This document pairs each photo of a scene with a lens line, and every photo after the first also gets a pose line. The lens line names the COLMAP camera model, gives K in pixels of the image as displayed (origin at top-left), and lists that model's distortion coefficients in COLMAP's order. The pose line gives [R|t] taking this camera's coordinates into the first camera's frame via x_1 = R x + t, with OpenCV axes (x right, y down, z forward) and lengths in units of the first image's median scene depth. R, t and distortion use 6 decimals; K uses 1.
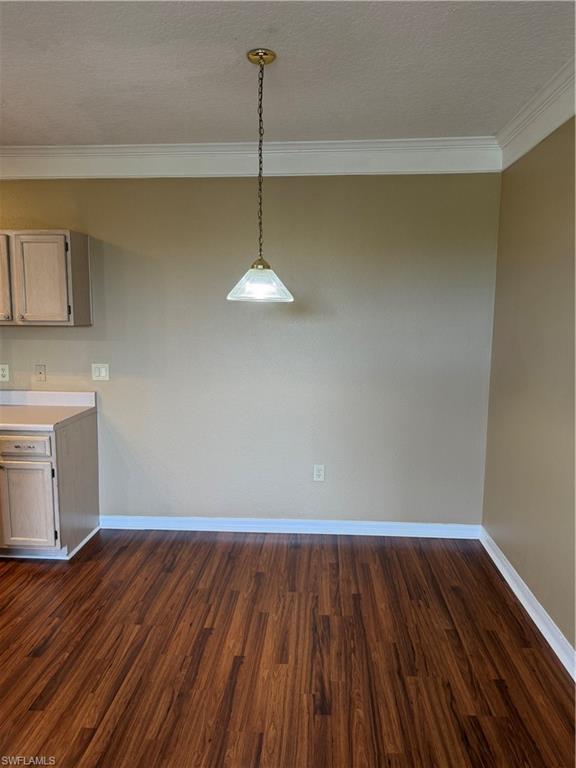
lens RADIAL K [[543.0, 0, 288.0], [0, 543.0, 384.0], [0, 0, 1]] dist [0.010114, -0.000223]
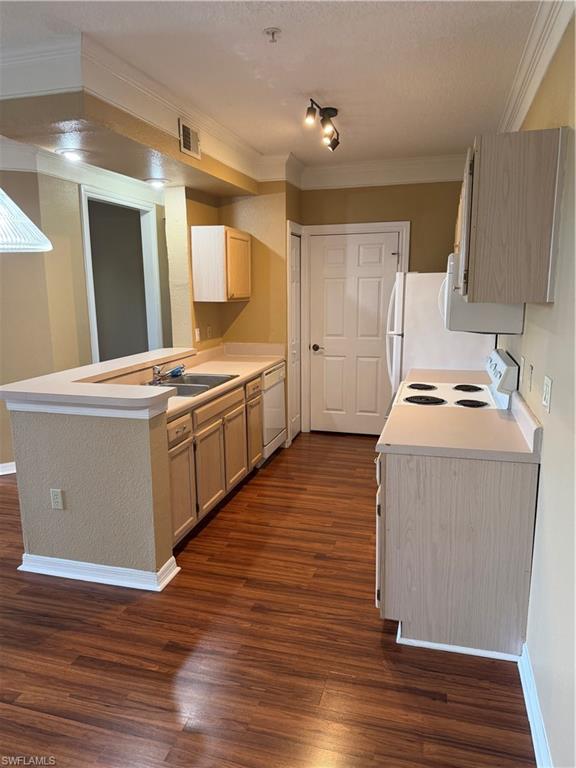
lens RADIAL K [[535.6, 0, 288.0], [0, 535.6, 384.0], [0, 0, 1]] dist [0.047803, -0.072077]
pose [[-0.207775, 0.174854, -0.962422, 0.349193], [-0.119803, 0.971938, 0.202447, -0.180075], [0.970812, 0.157365, -0.180997, 1.401266]]
